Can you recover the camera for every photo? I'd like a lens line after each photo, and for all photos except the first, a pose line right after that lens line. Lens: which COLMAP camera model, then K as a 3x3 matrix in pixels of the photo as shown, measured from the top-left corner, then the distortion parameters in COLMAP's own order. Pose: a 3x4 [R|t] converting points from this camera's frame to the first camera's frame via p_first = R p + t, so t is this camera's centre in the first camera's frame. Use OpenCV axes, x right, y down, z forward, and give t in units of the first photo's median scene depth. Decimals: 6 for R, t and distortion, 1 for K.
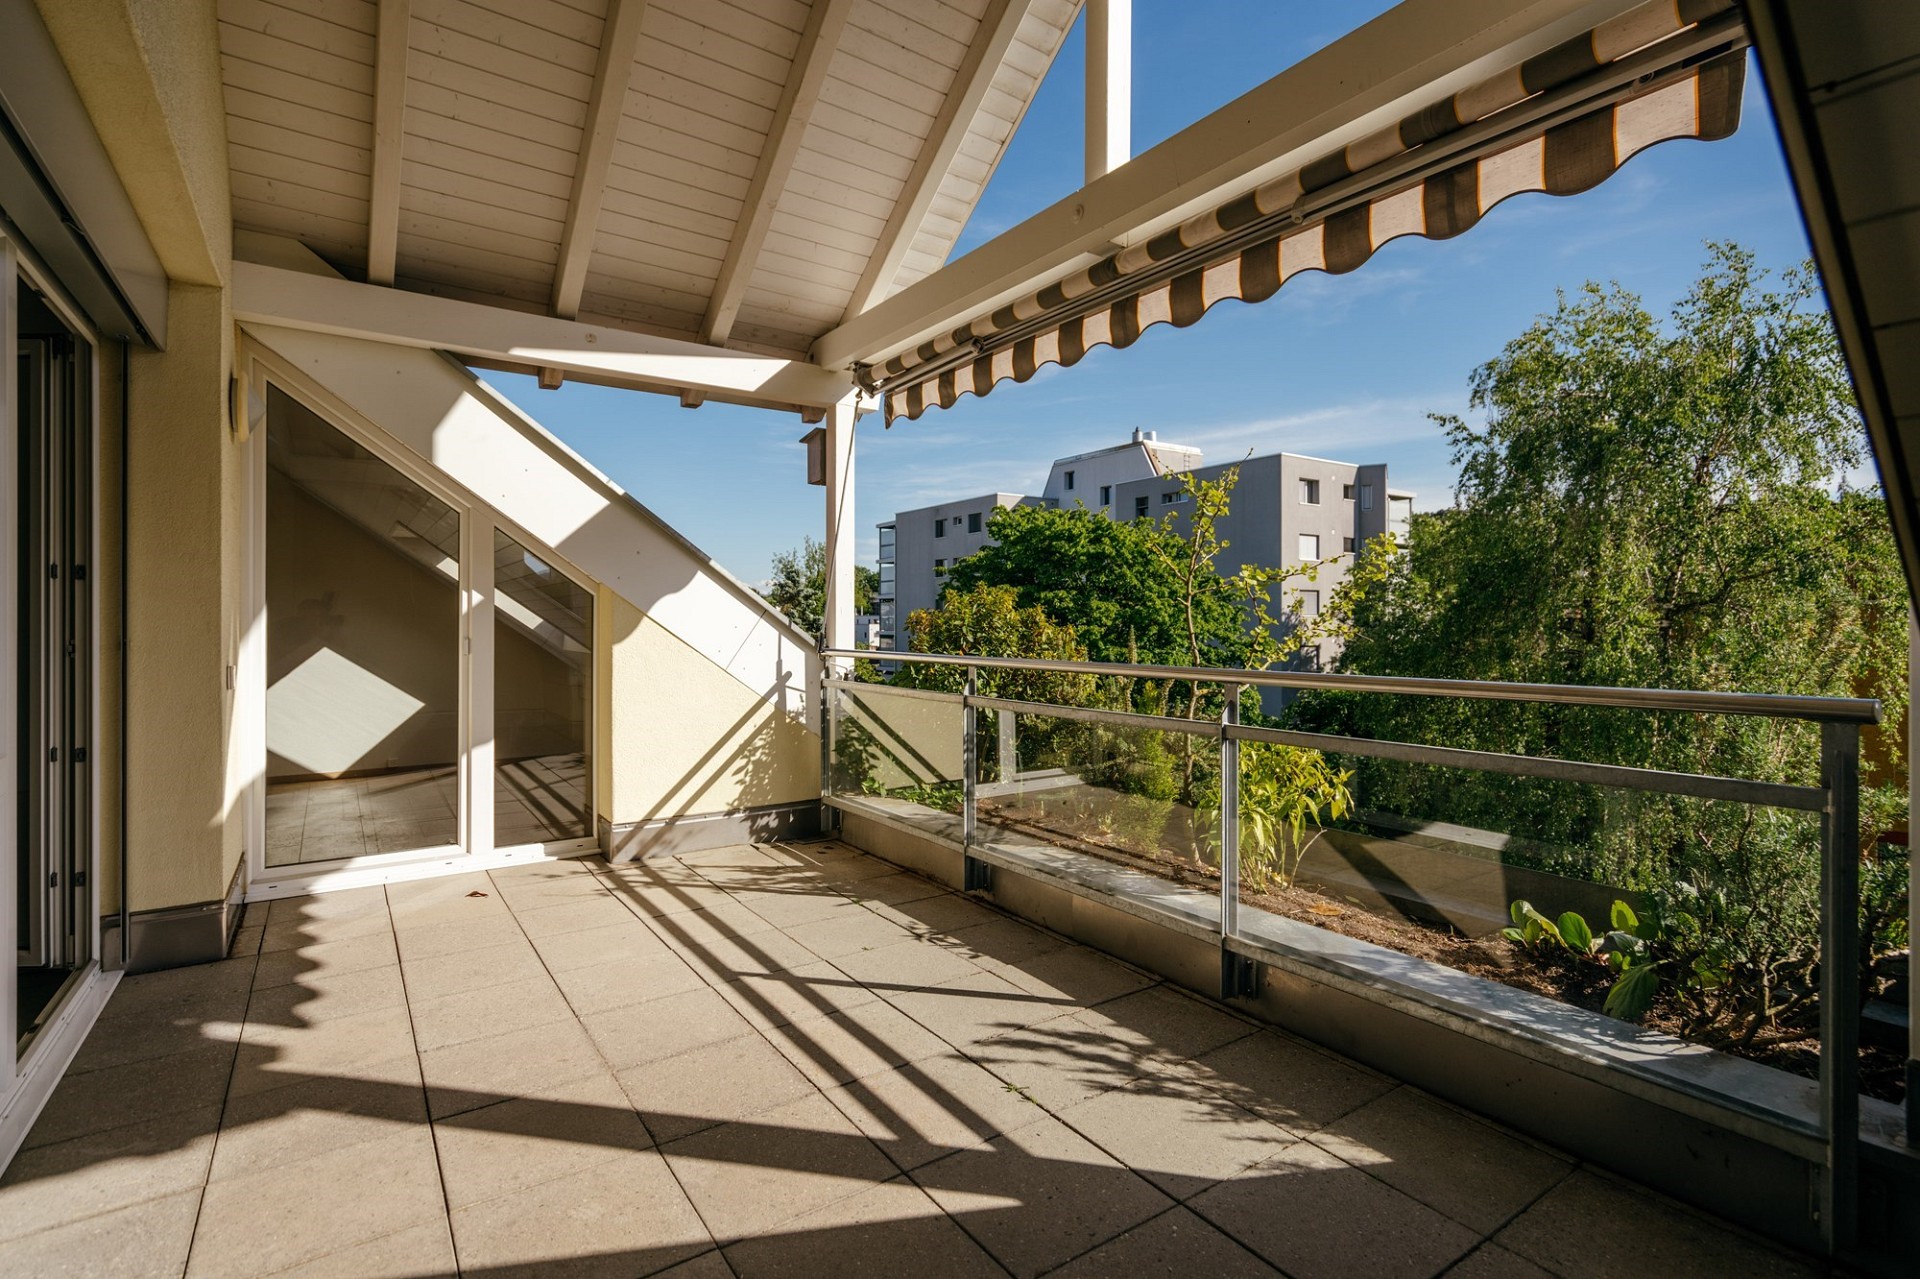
lens RADIAL K [[869.9, 0, 967.9], [0, 869.9, 616.9], [0, 0, 1]] dist [-0.002300, -0.000097]
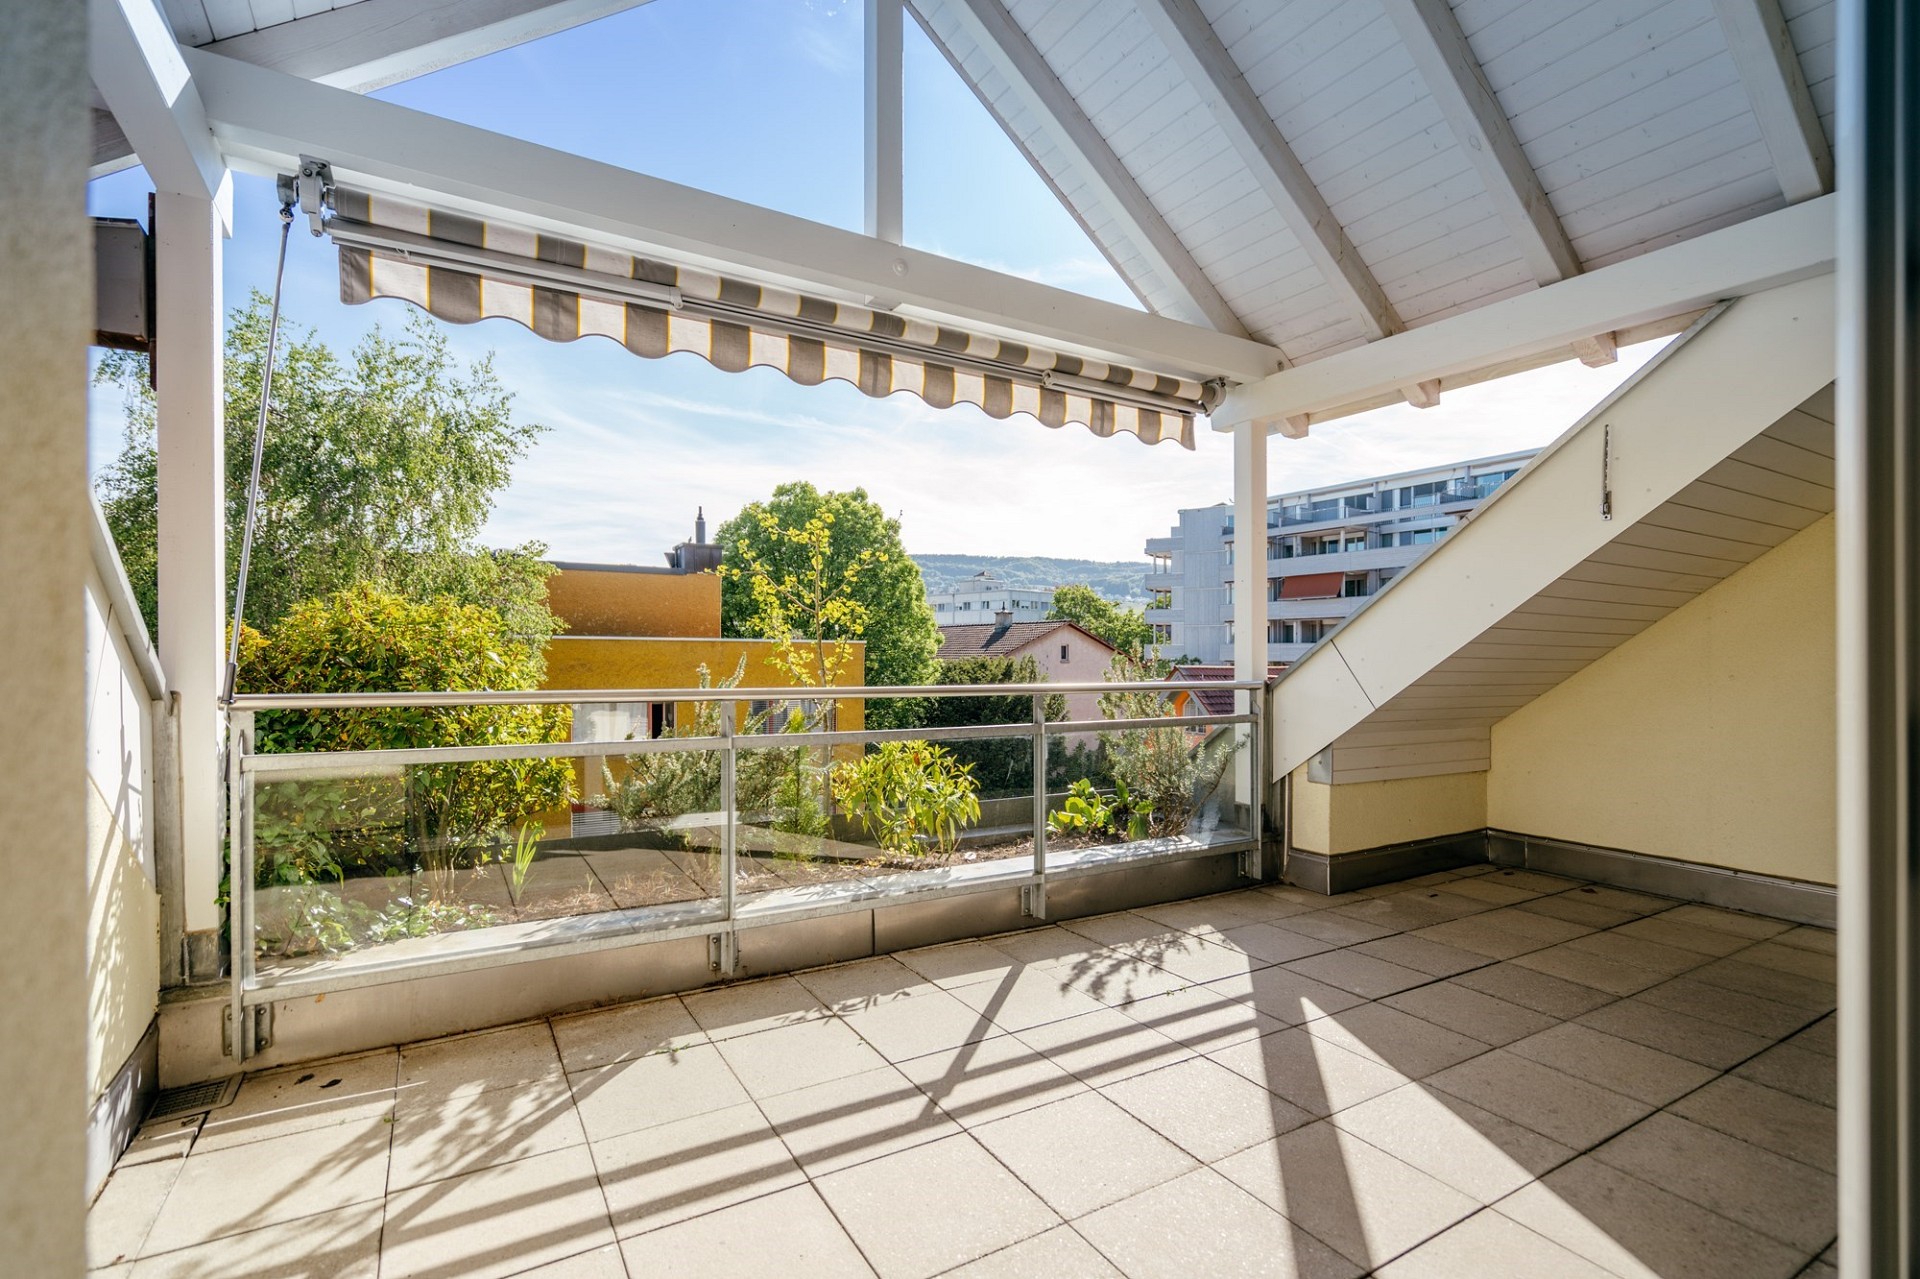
lens RADIAL K [[886.4, 0, 929.2], [0, 886.4, 637.1], [0, 0, 1]] dist [-0.001557, 0.000074]
pose [[0.107339, 0.022035, 0.993978, -0.771590], [-0.013664, 0.999693, -0.020686, 0.011778], [-0.994129, -0.011362, 0.107608, 0.689306]]
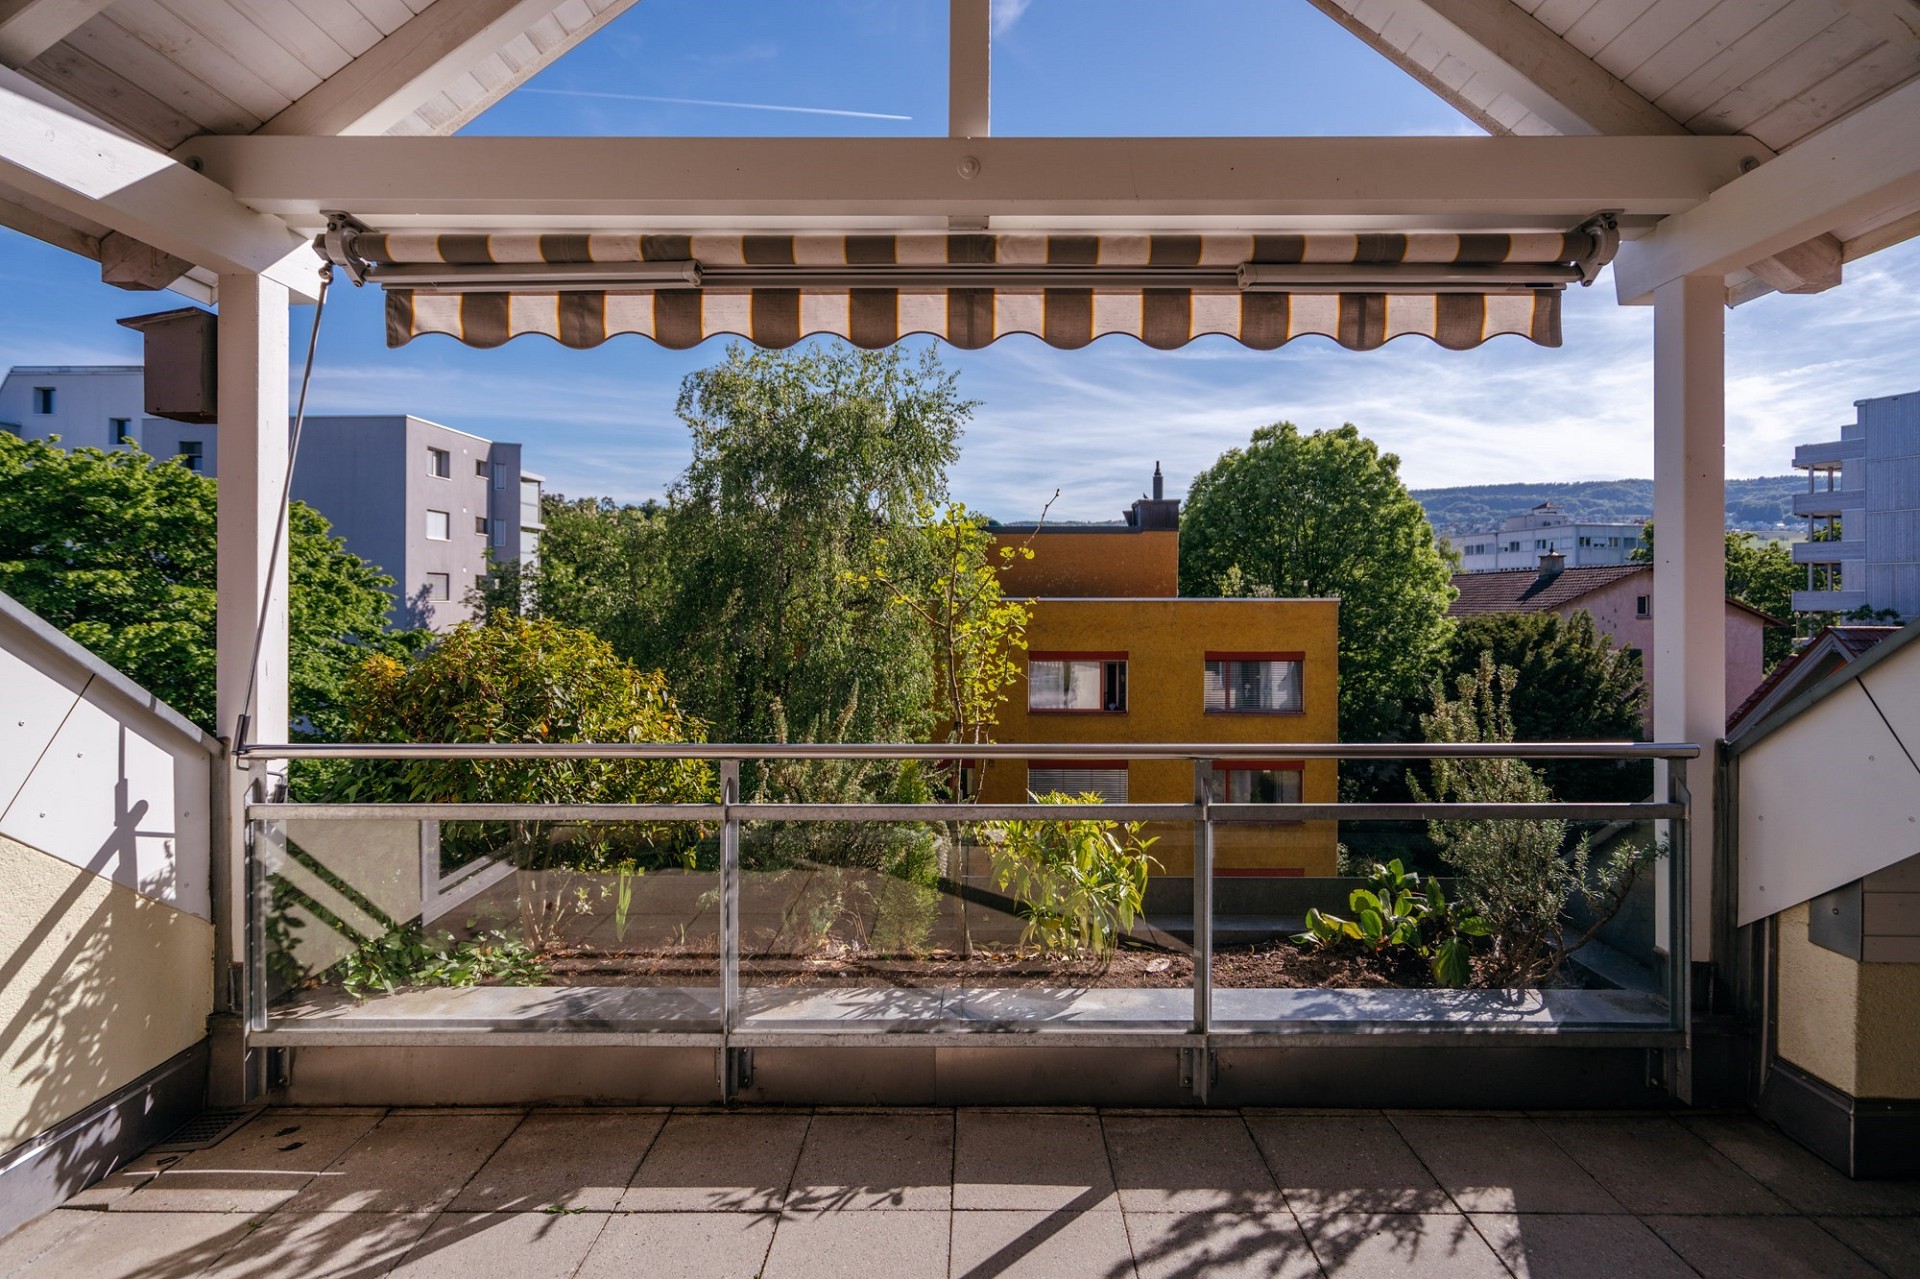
lens RADIAL K [[886.4, 0, 956.1], [0, 886.4, 596.9], [0, 0, 1]] dist [-0.000400, -0.000063]
pose [[0.595873, 0.006199, 0.803055, -0.415171], [-0.003669, 0.999981, -0.004996, -0.061731], [-0.803070, 0.000031, 0.595884, 0.433327]]
